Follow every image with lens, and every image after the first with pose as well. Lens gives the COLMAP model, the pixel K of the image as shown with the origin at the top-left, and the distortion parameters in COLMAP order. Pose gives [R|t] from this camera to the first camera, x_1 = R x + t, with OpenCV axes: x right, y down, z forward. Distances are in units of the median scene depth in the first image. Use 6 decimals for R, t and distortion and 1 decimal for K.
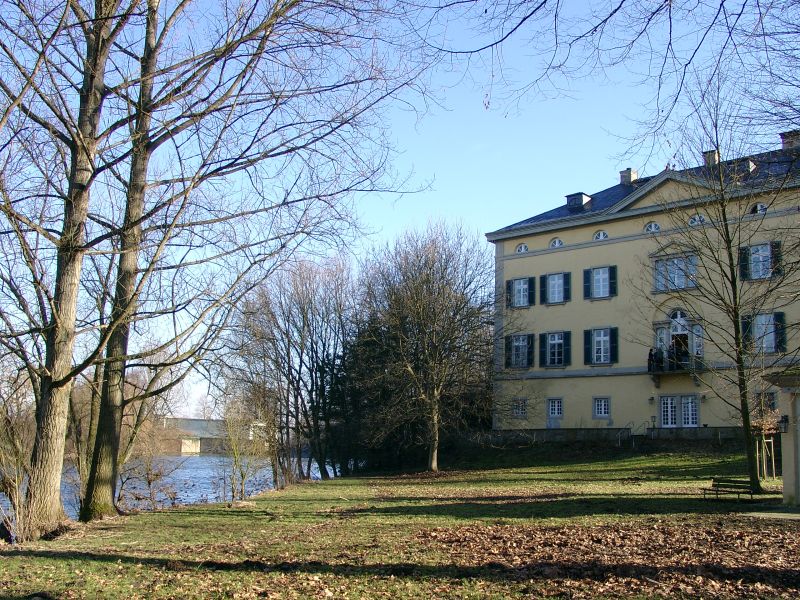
lens RADIAL K [[807.8, 0, 405.7], [0, 807.8, 298.4], [0, 0, 1]] dist [-0.132726, 0.000000]
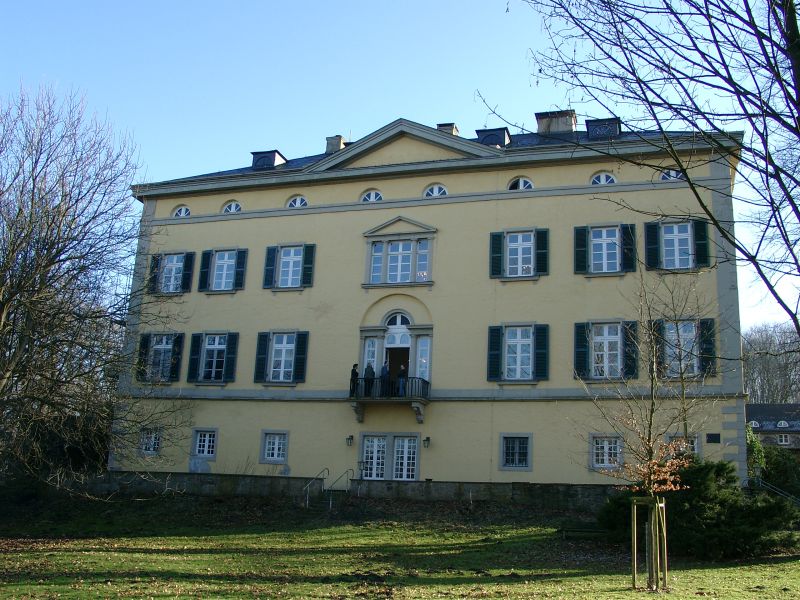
lens RADIAL K [[807.8, 0, 400.8], [0, 807.8, 304.7], [0, 0, 1]] dist [-0.132726, 0.000000]
pose [[0.908376, 0.121738, 0.400040, 0.056235], [-0.096822, 0.991918, -0.082002, 0.061361], [-0.406790, 0.035756, 0.912822, 0.330522]]
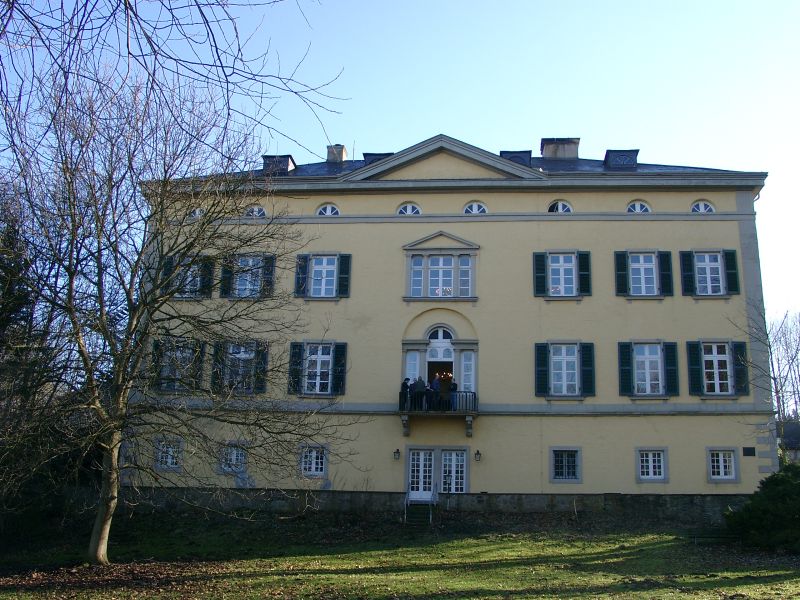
lens RADIAL K [[807.8, 0, 401.6], [0, 807.8, 306.1], [0, 0, 1]] dist [-0.132726, 0.000000]
pose [[0.806876, 0.160717, 0.568438, -0.088432], [-0.113877, 0.986547, -0.117287, 0.078807], [-0.579641, 0.029904, 0.814323, 0.412243]]
